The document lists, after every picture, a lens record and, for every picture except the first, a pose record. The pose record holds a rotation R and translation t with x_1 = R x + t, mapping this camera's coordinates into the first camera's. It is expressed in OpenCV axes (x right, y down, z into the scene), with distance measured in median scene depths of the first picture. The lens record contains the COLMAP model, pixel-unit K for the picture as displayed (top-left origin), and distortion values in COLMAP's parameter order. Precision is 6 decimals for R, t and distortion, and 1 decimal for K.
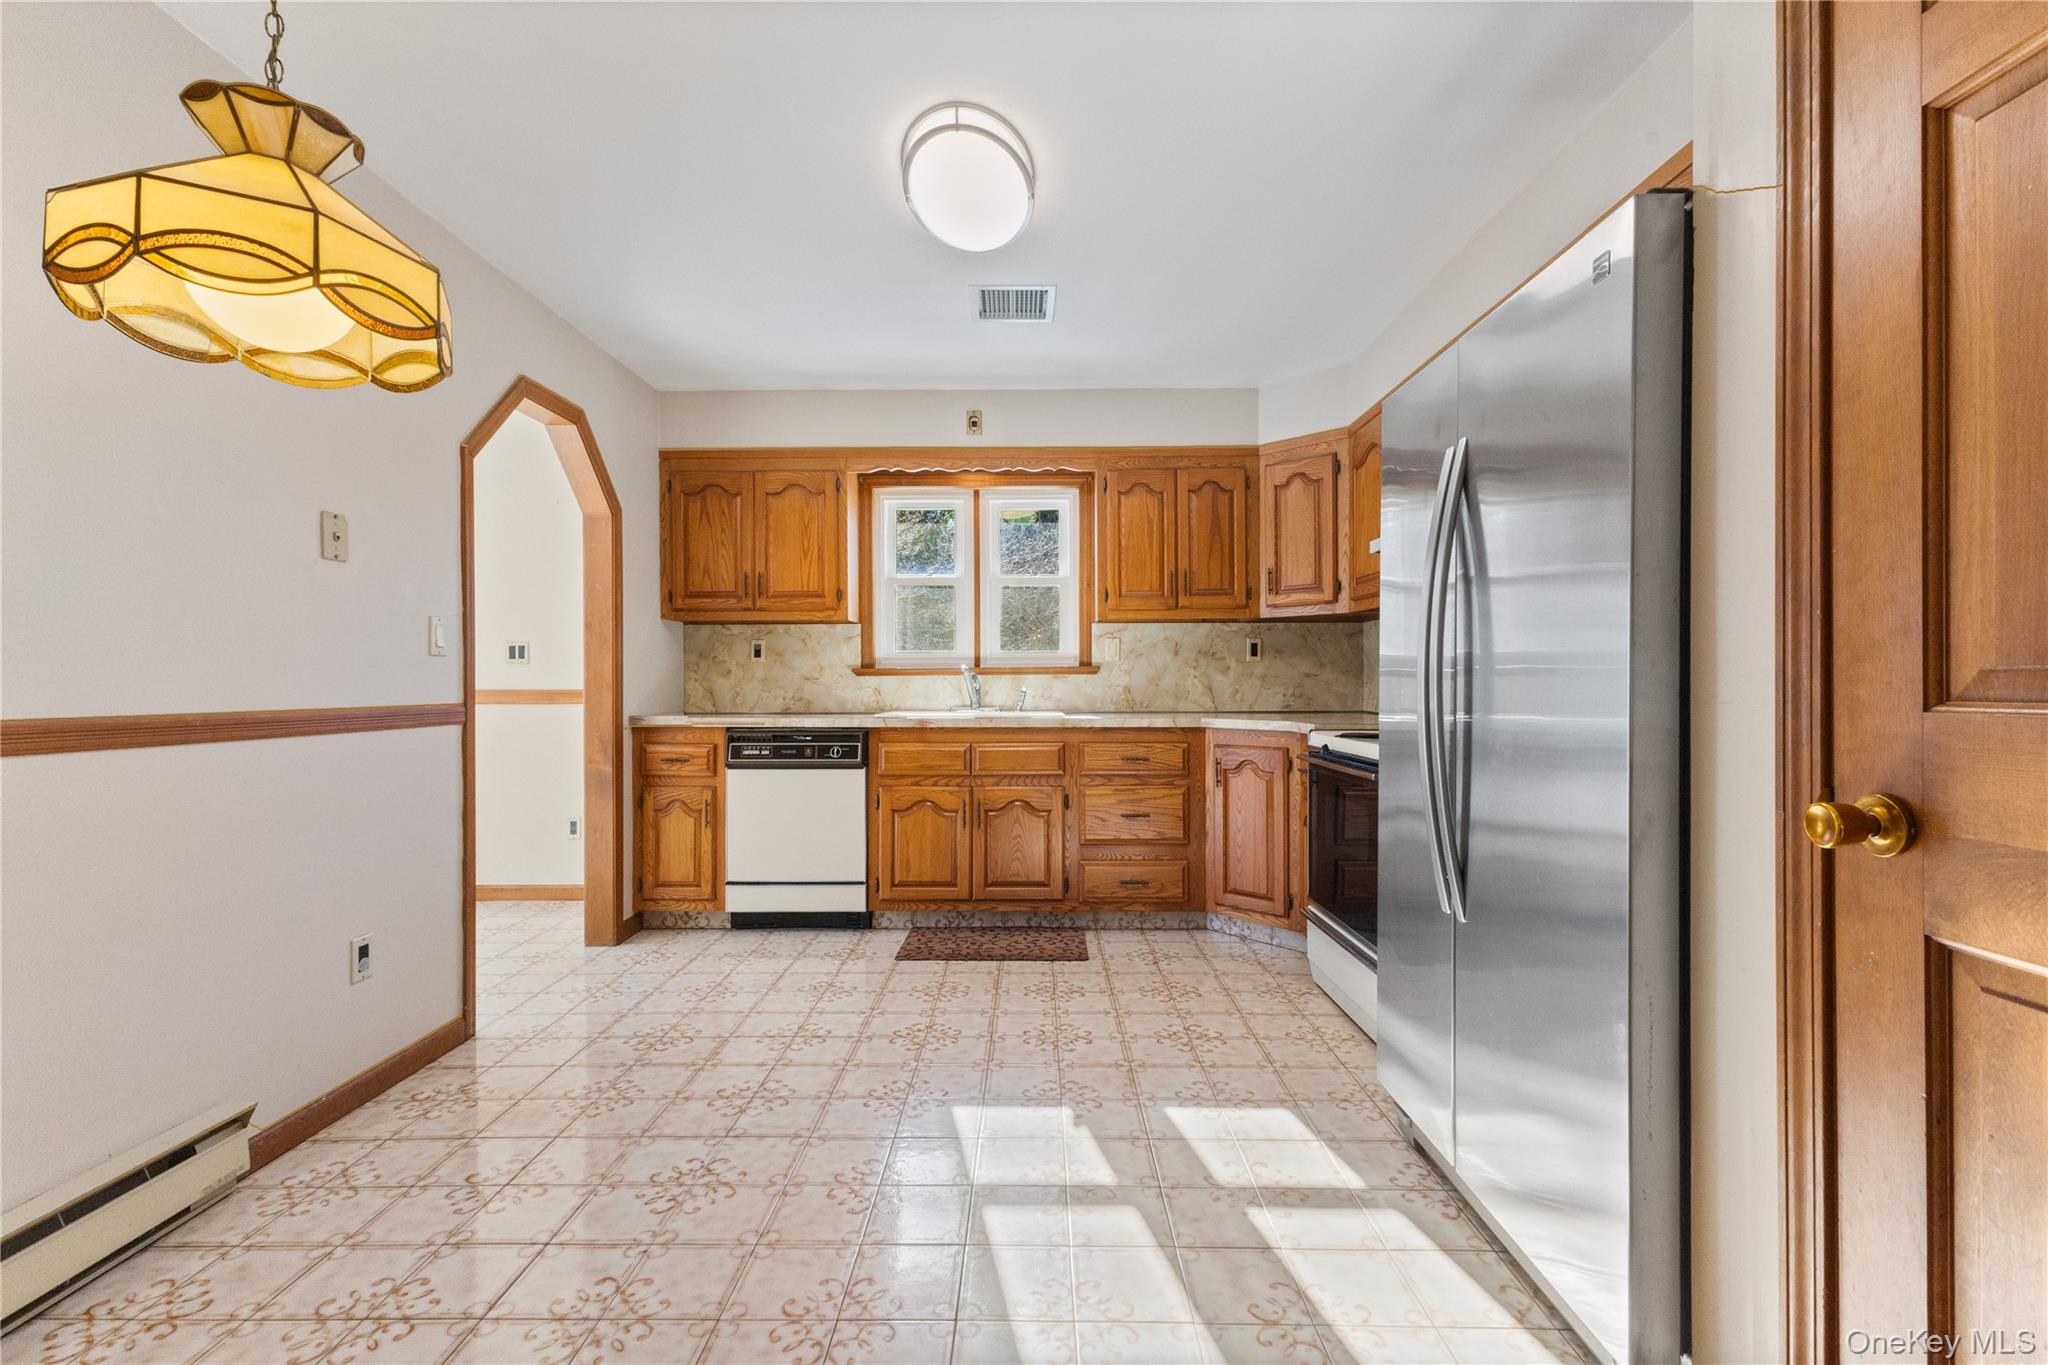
lens RADIAL K [[881.3, 0, 1020.4], [0, 881.3, 693.0], [0, 0, 1]] dist [-0.001024, 0.000023]
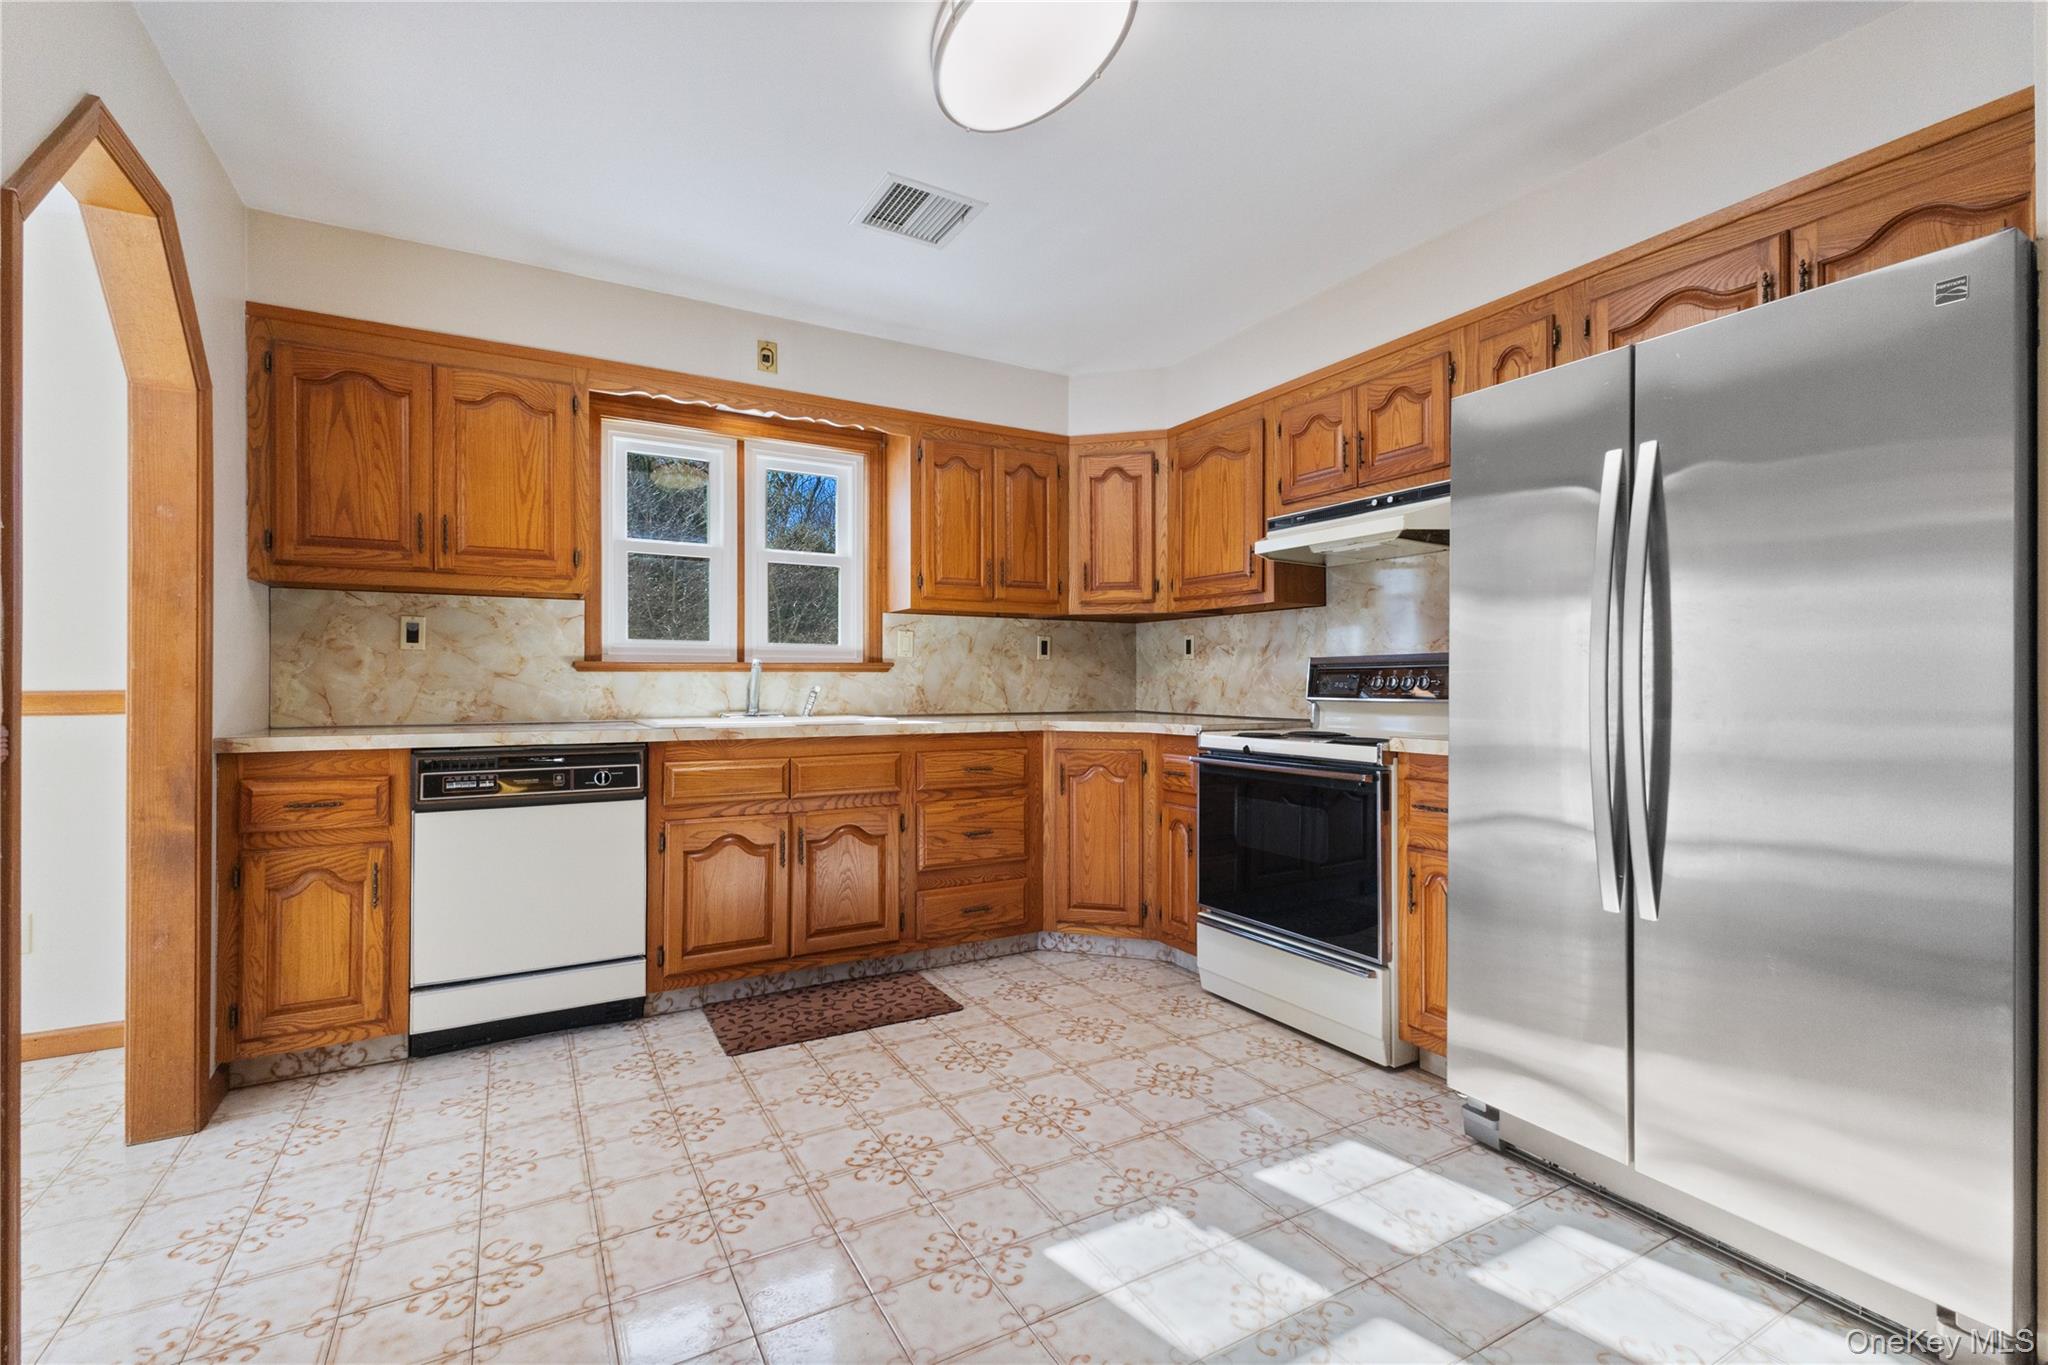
lens RADIAL K [[888.3, 0, 1021.3], [0, 888.3, 687.4], [0, 0, 1]] dist [0.007139, -0.000092]
pose [[0.865358, 0.000153, 0.501153, -0.273357], [0.003024, 0.999980, -0.005528, -0.001249], [-0.501144, 0.006300, 0.865341, 0.206153]]
